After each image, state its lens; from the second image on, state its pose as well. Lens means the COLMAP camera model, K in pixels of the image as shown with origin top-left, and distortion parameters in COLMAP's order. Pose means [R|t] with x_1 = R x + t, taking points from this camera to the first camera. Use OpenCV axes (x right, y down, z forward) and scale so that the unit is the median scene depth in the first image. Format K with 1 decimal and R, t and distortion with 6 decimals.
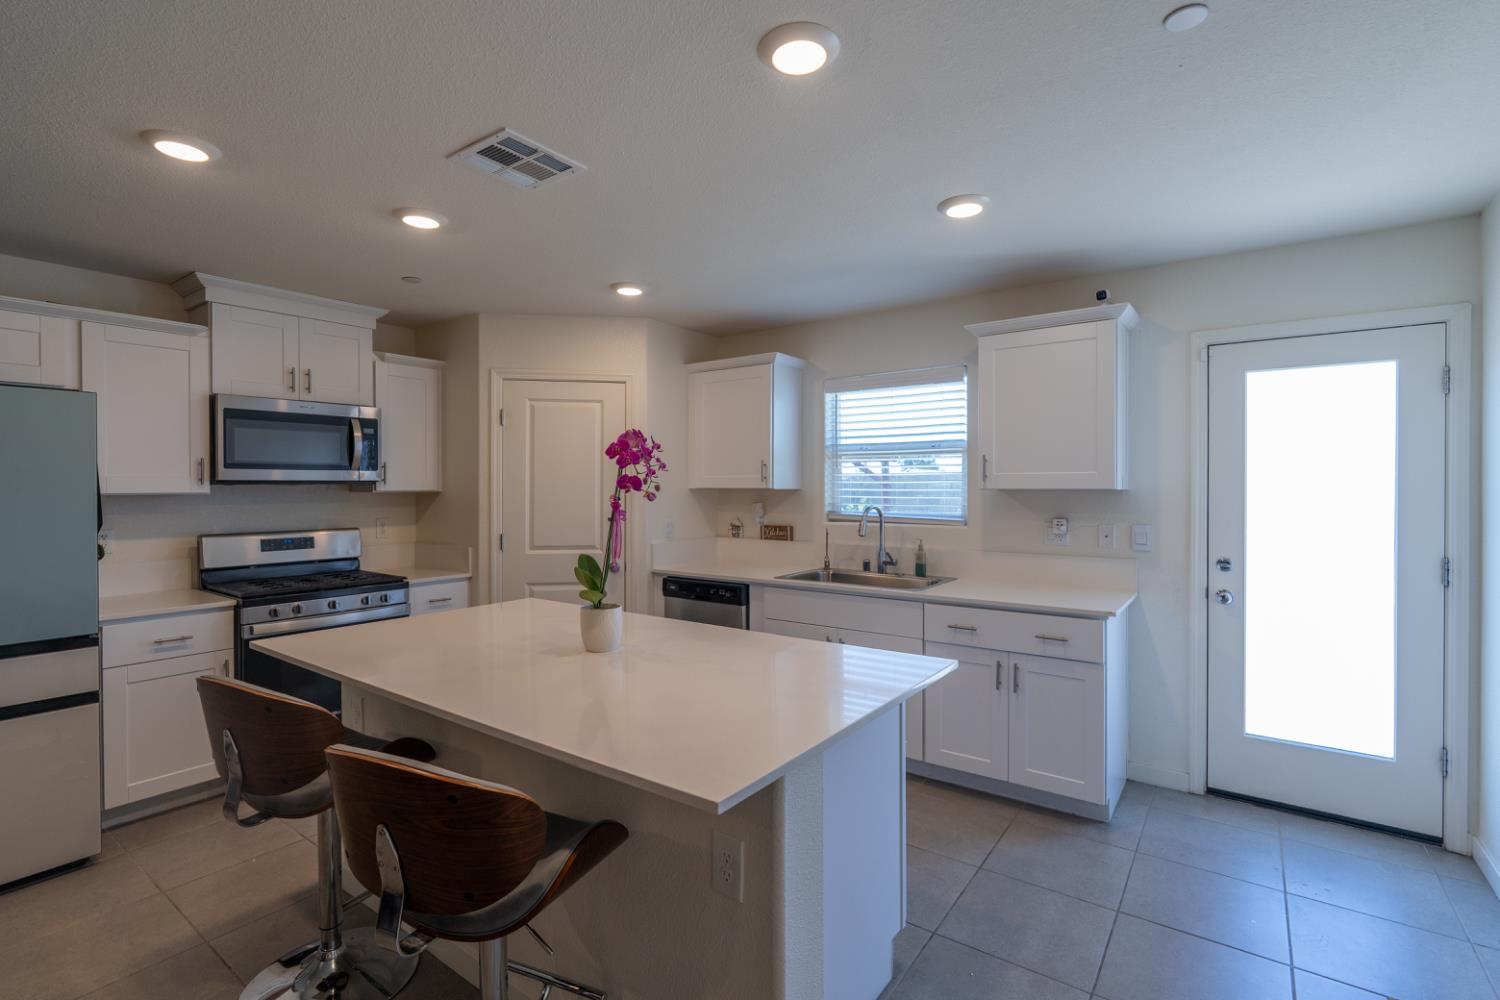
lens RADIAL K [[680.9, 0, 759.4], [0, 680.9, 489.2], [0, 0, 1]] dist [0.005178, 0.000608]
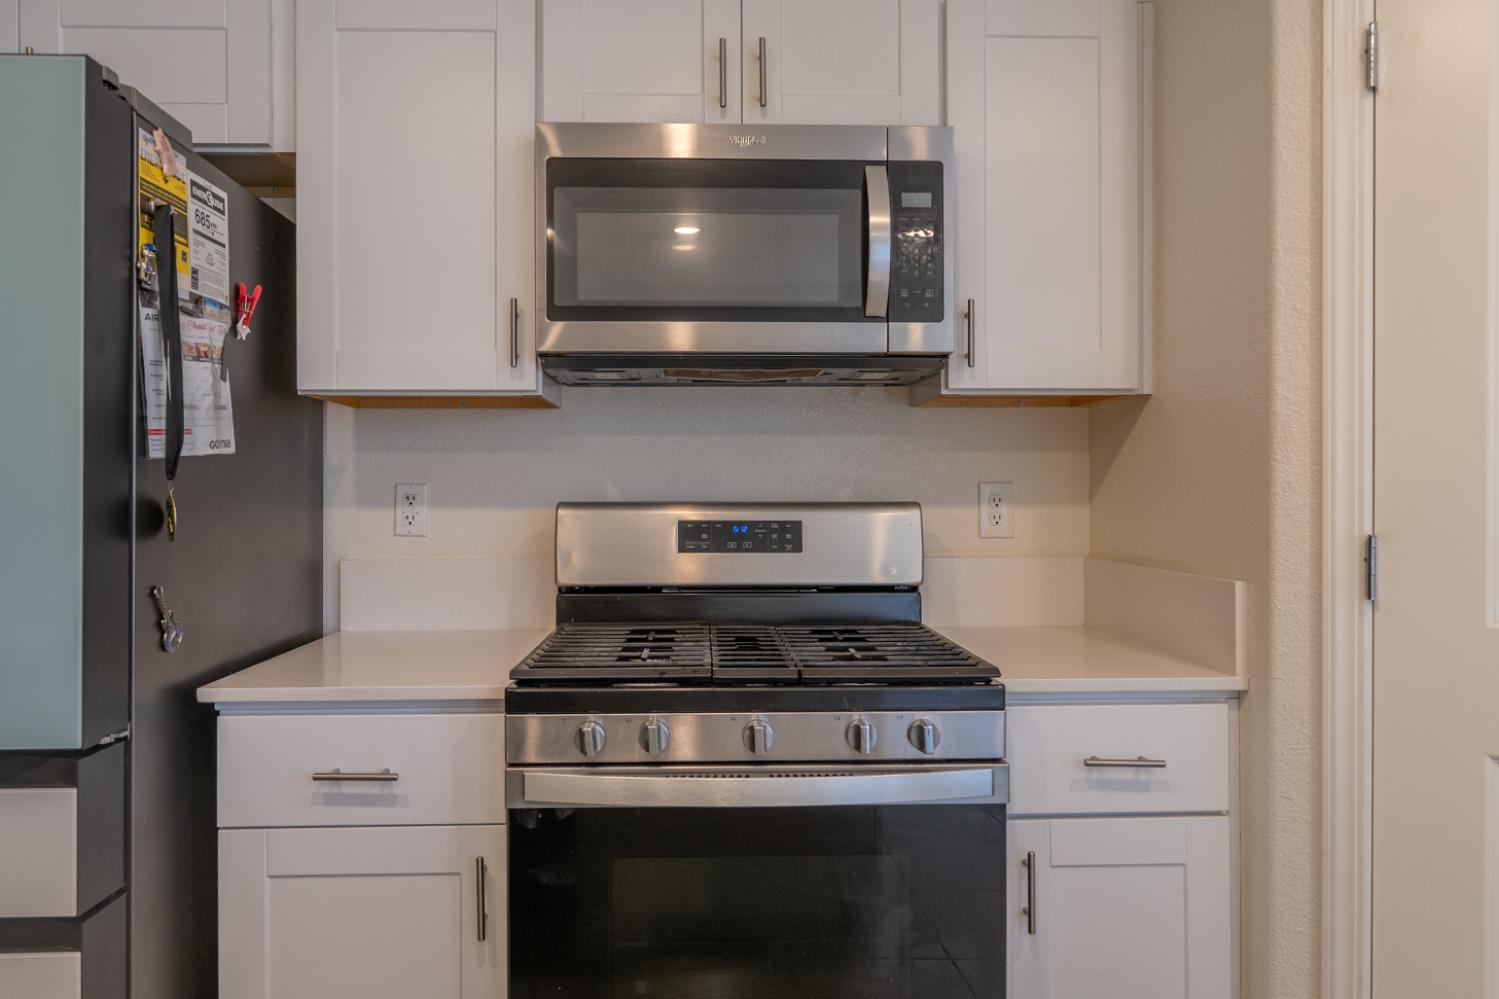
lens RADIAL K [[965.3, 0, 752.5], [0, 965.3, 489.2], [0, 0, 1]] dist [0.005785, 0.003137]
pose [[0.607817, -0.005004, -0.794061, -0.257541], [-0.002388, 0.999964, -0.008129, 0.057220], [0.794073, 0.006838, 0.607783, 0.665740]]
